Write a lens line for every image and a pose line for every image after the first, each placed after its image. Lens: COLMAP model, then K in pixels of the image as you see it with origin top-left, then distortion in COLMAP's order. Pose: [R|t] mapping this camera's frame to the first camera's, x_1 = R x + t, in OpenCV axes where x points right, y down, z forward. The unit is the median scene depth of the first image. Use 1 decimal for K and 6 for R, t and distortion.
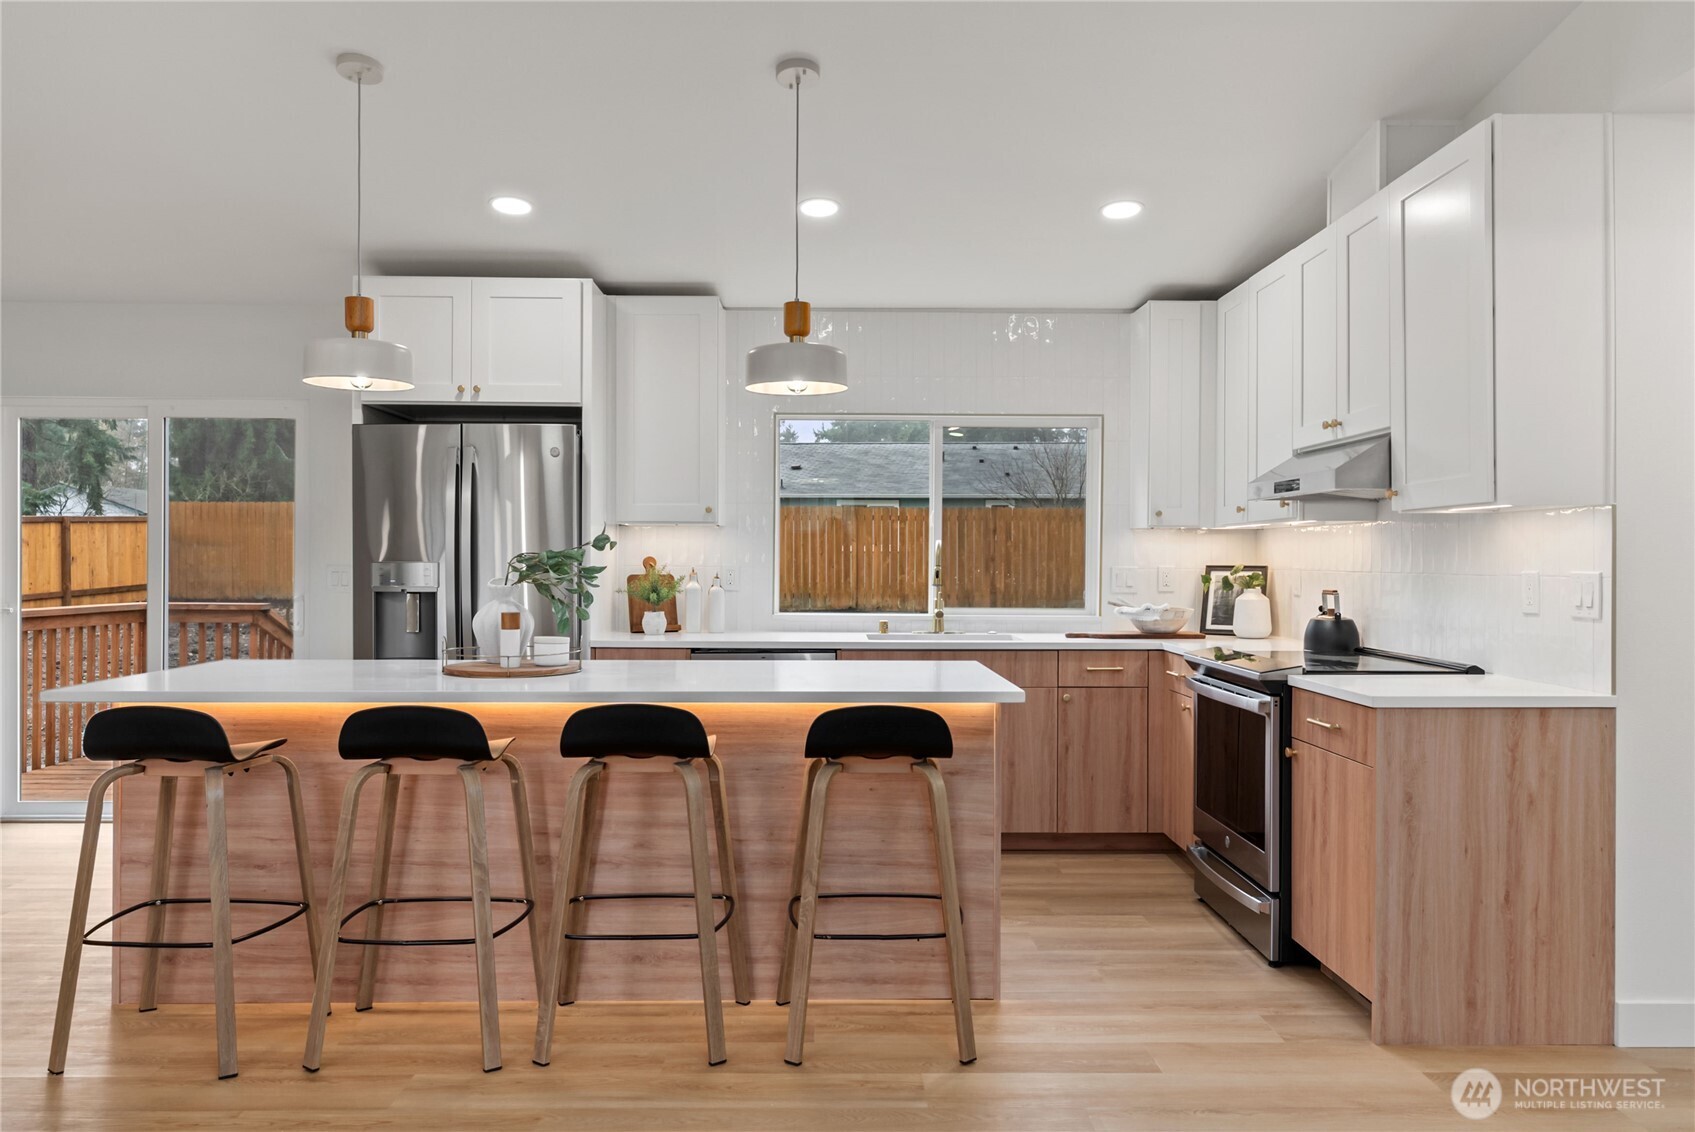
lens RADIAL K [[1190.1, 0, 858.9], [0, 1190.1, 563.5], [0, 0, 1]] dist [0.001502, 0.006582]
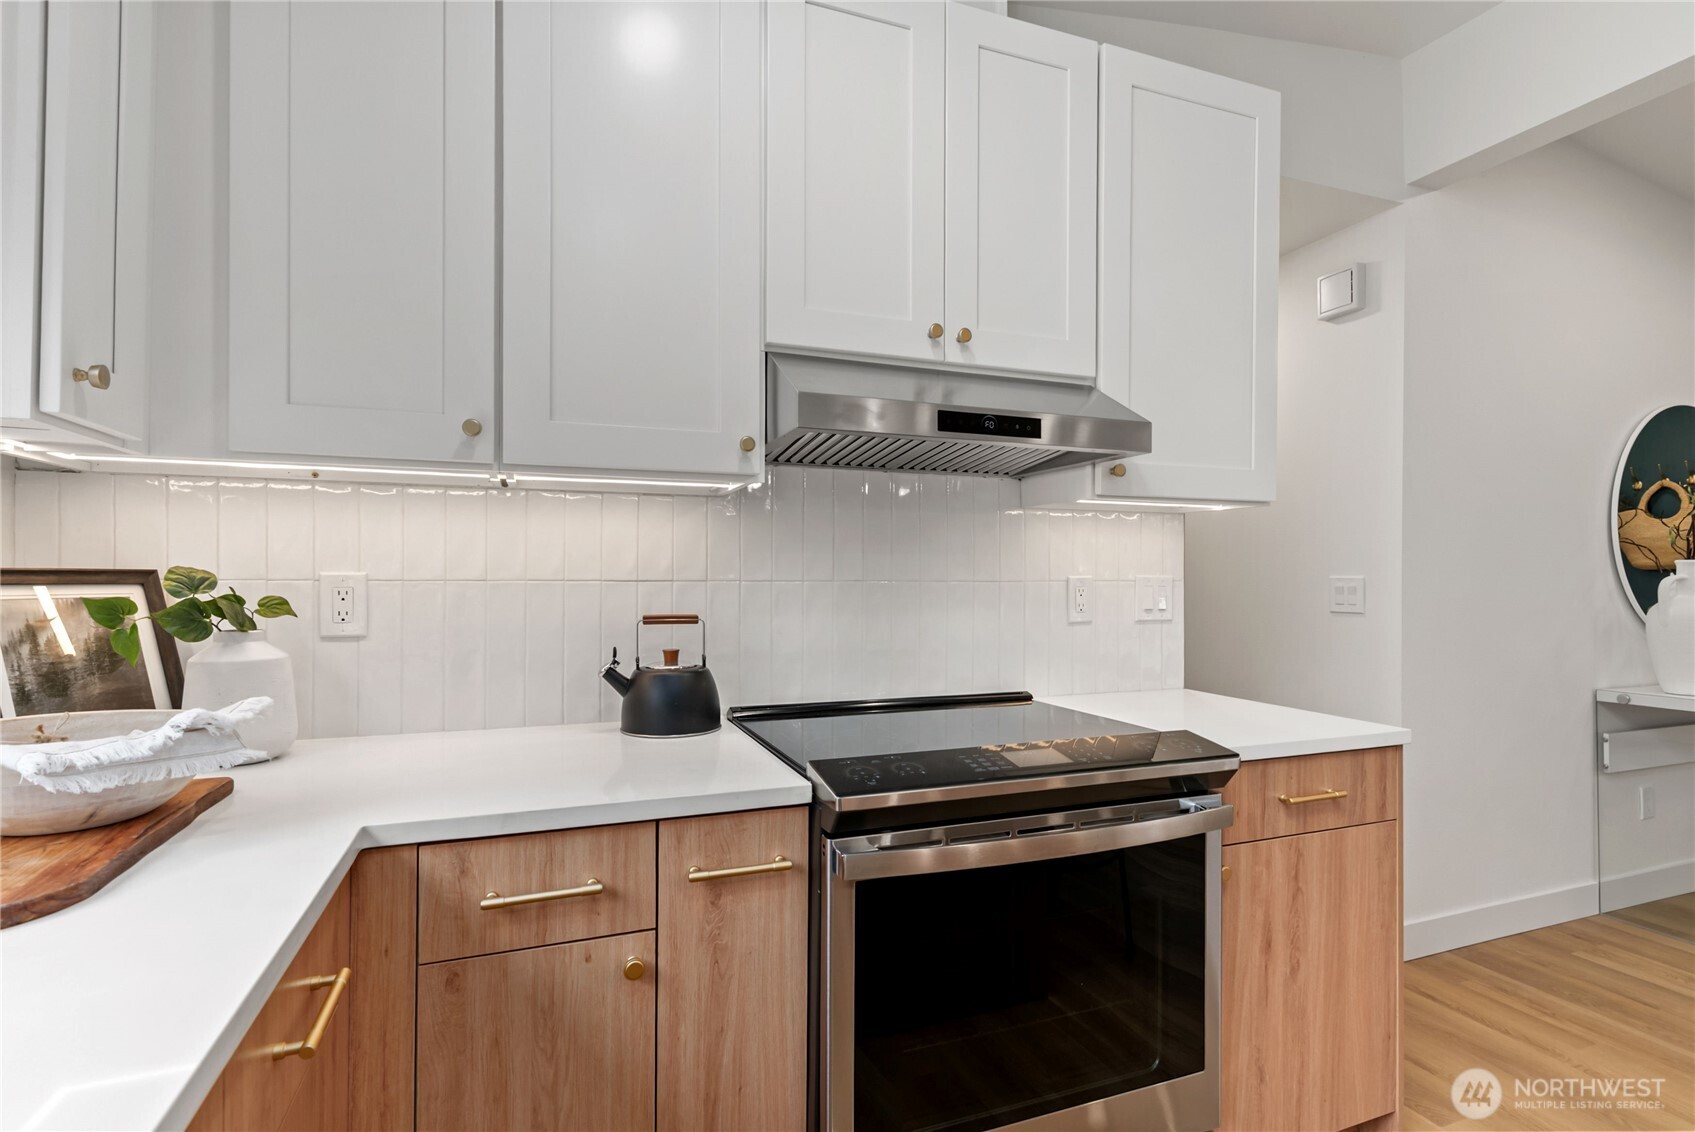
lens RADIAL K [[819.1, 0, 846.6], [0, 819.1, 570.2], [0, 0, 1]] dist [0.004747, -0.000390]
pose [[-0.345069, 0.000872, 0.938577, 0.033032], [-0.001625, 0.999998, -0.001527, 0.003257], [-0.938576, -0.002052, -0.345066, 1.412520]]
